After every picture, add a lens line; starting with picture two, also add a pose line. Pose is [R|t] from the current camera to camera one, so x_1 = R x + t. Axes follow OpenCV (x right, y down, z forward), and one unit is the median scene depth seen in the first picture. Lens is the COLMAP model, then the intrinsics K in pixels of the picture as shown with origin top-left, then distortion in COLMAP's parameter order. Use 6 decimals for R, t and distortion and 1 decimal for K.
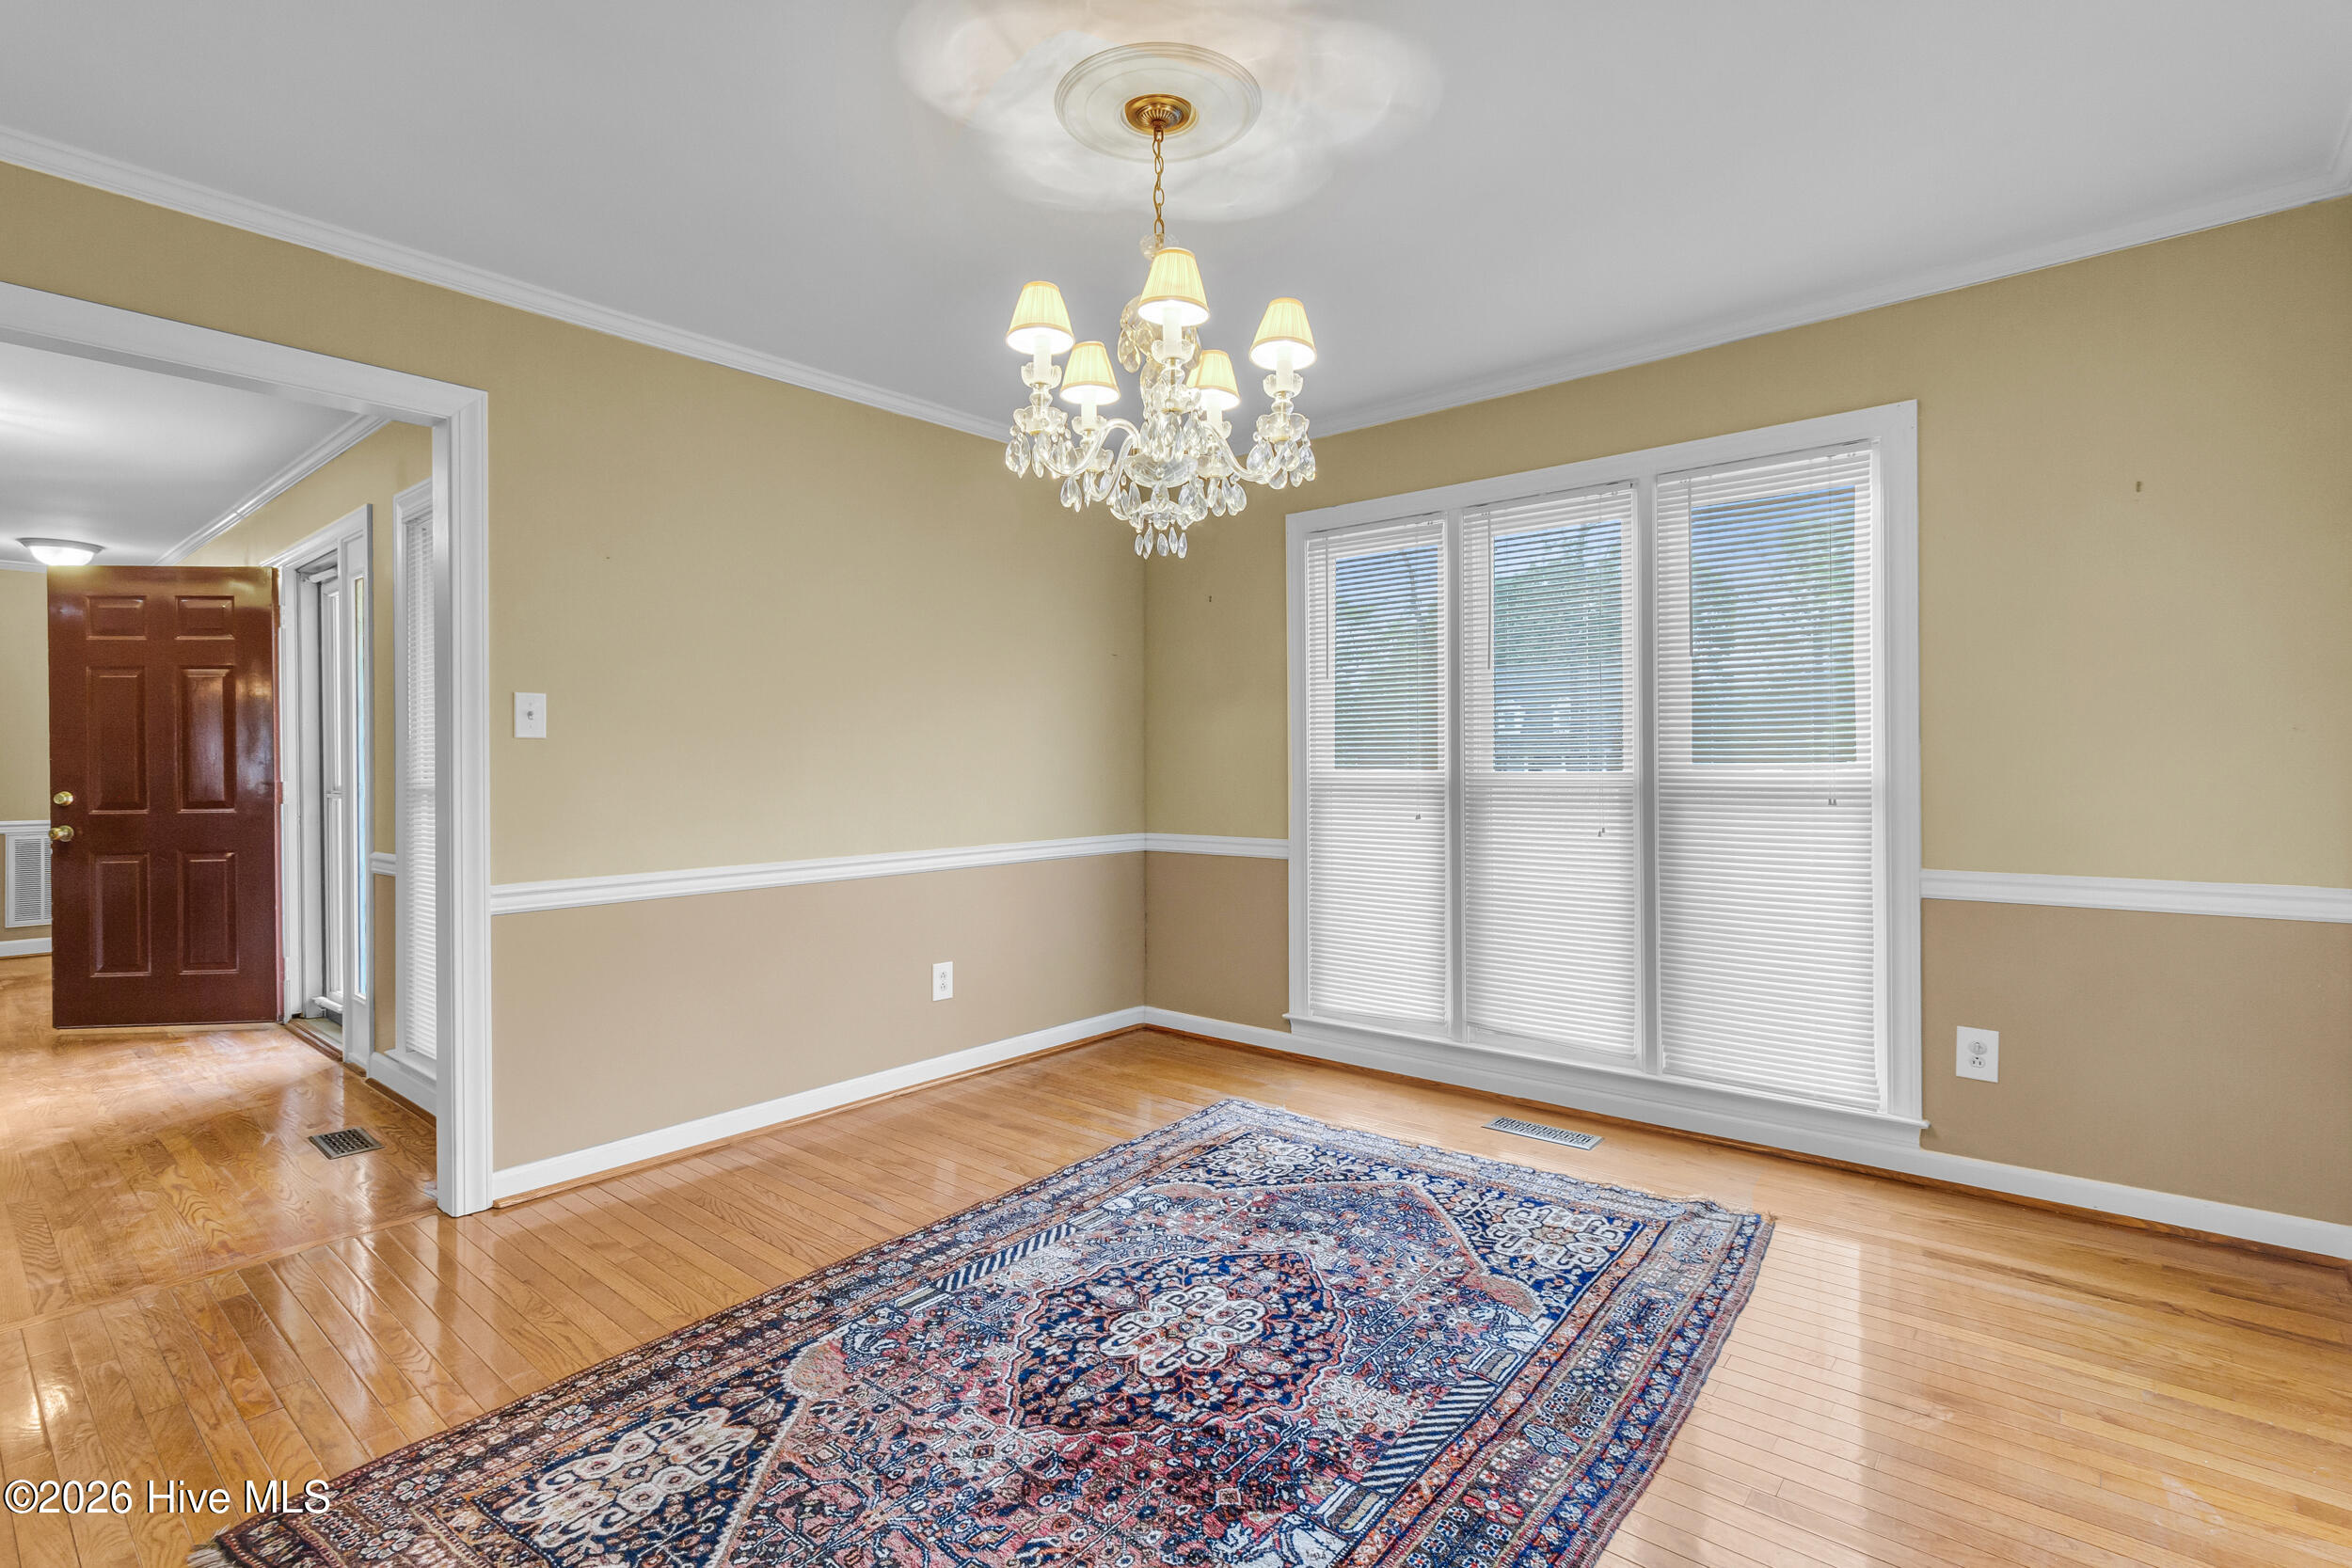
lens RADIAL K [[1106.3, 0, 1167.9], [0, 1106.3, 759.4], [0, 0, 1]] dist [0.000877, 0.000236]
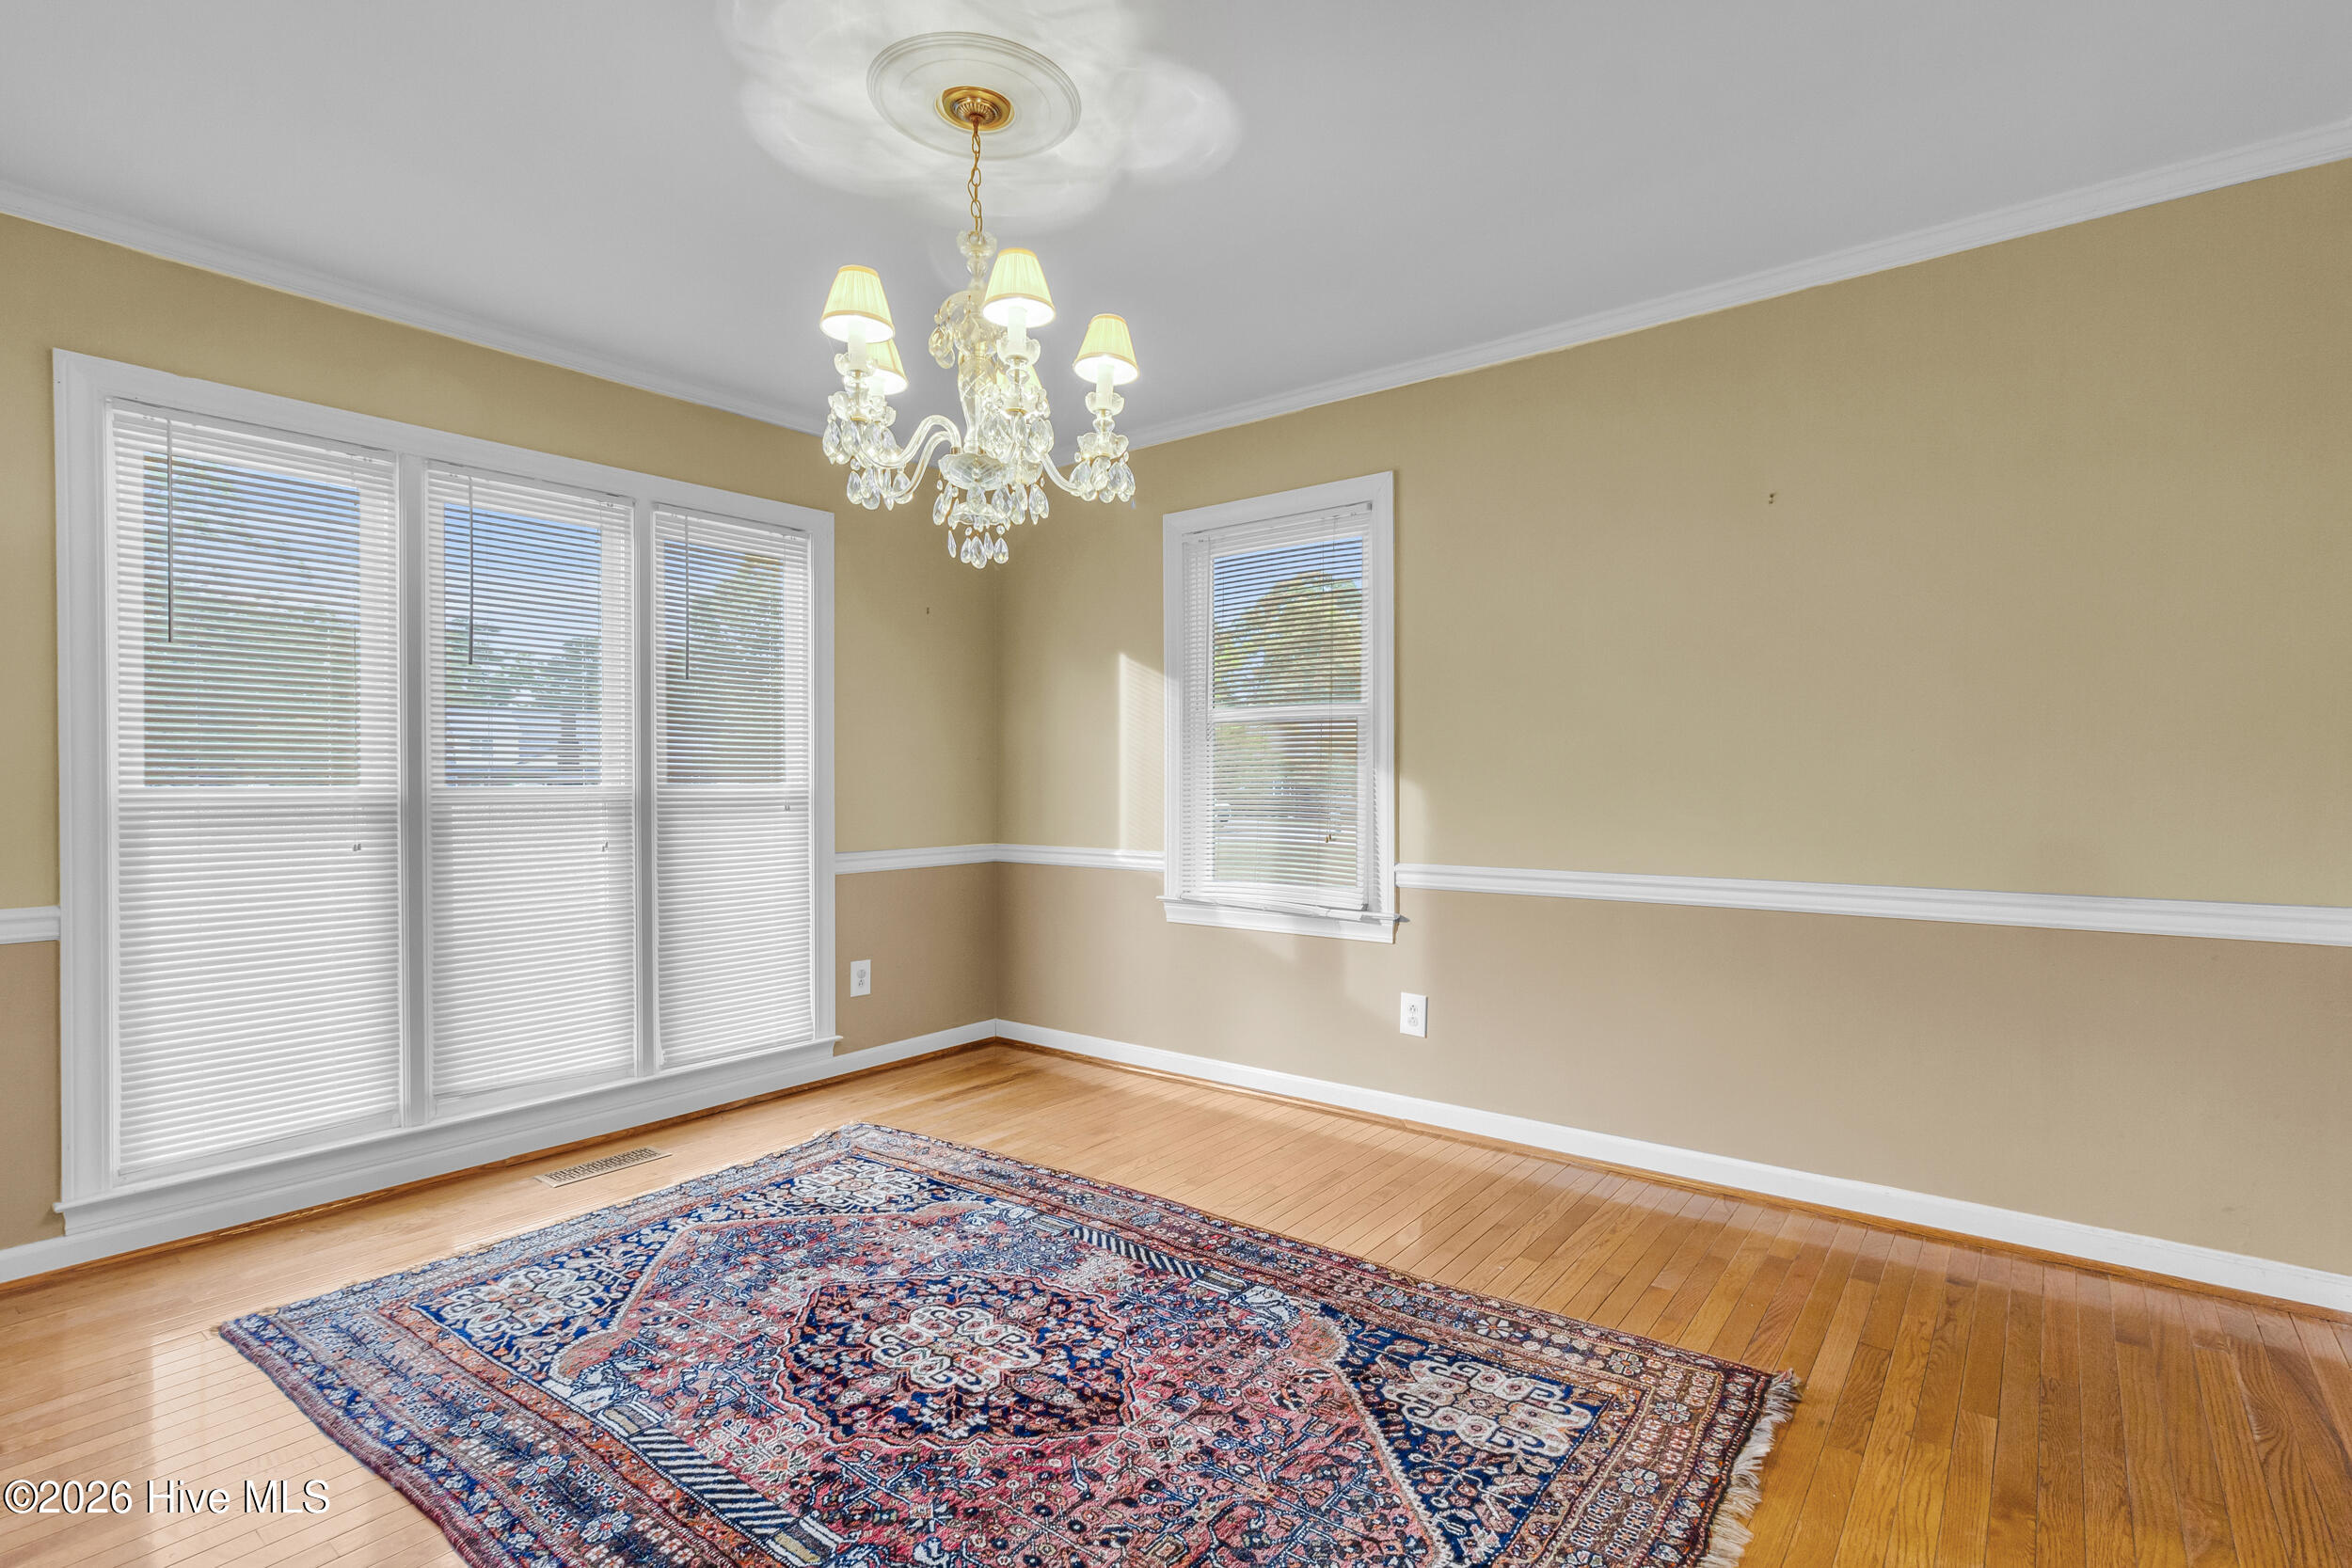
lens RADIAL K [[1125.8, 0, 1176.0], [0, 1125.8, 784.0], [0, 0, 1]] dist [0.002223, 0.000029]
pose [[-0.043085, 0.000337, 0.999071, -0.878200], [-0.001636, 0.999999, -0.000408, 0.013271], [-0.999070, -0.001652, -0.043084, 0.750553]]
